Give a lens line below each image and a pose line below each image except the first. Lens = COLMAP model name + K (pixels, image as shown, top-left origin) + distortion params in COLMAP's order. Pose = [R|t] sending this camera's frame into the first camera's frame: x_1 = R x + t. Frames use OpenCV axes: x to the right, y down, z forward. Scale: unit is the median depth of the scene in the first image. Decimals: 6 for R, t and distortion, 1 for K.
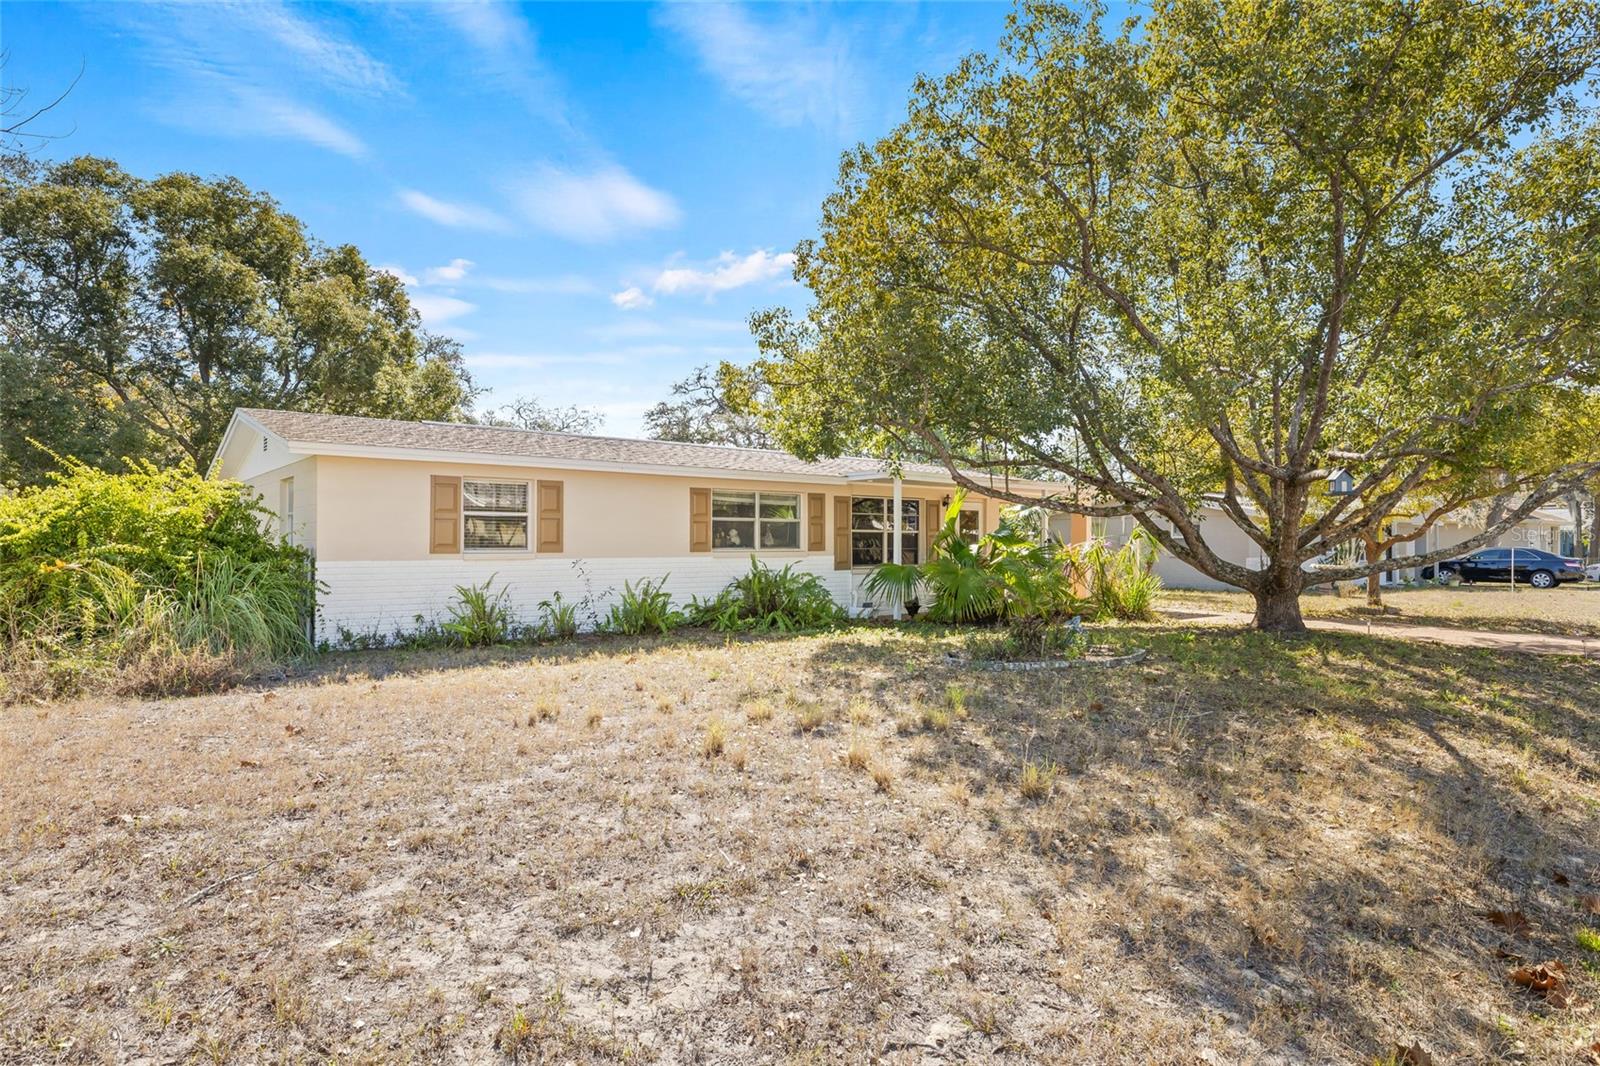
lens RADIAL K [[901.9, 0, 802.3], [0, 901.9, 534.7], [0, 0, 1]] dist [0.004848, 0.000116]
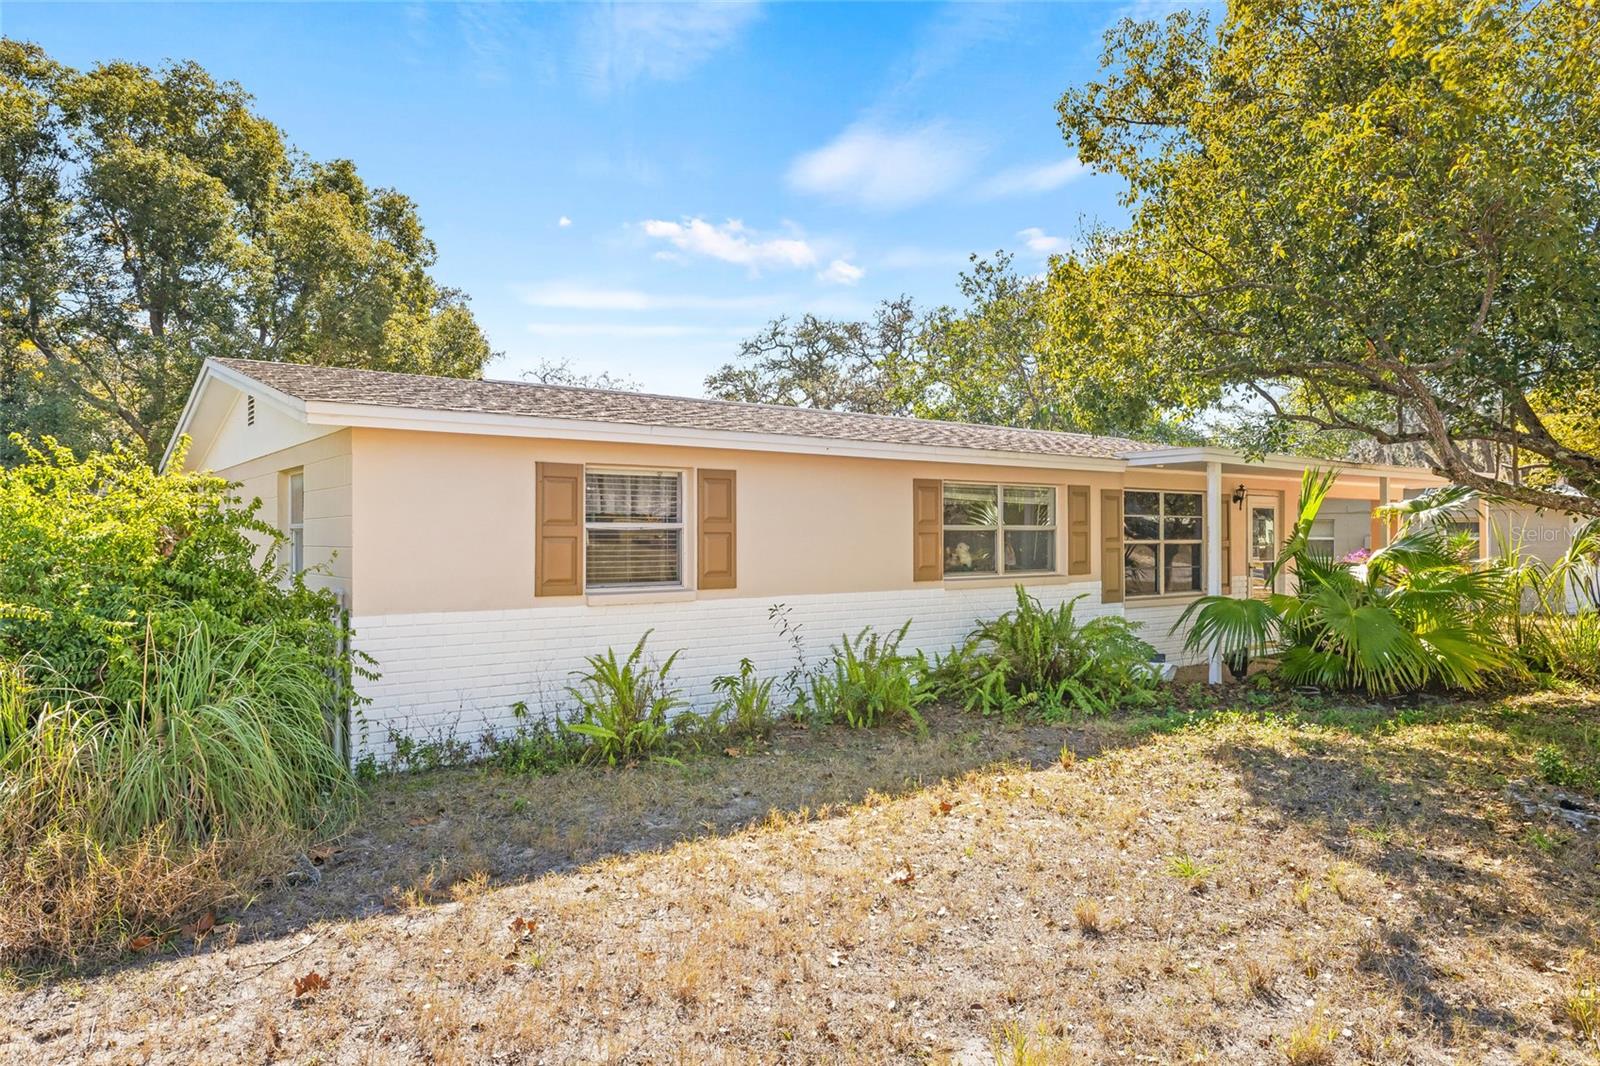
lens RADIAL K [[1039.0, 0, 797.9], [0, 1039.0, 533.5], [0, 0, 1]] dist [-0.008564, 0.005599]
pose [[0.999484, -0.004198, -0.031841, -0.172204], [0.004424, 0.999965, 0.007043, -0.018534], [0.031810, -0.007180, 0.999468, 0.260964]]
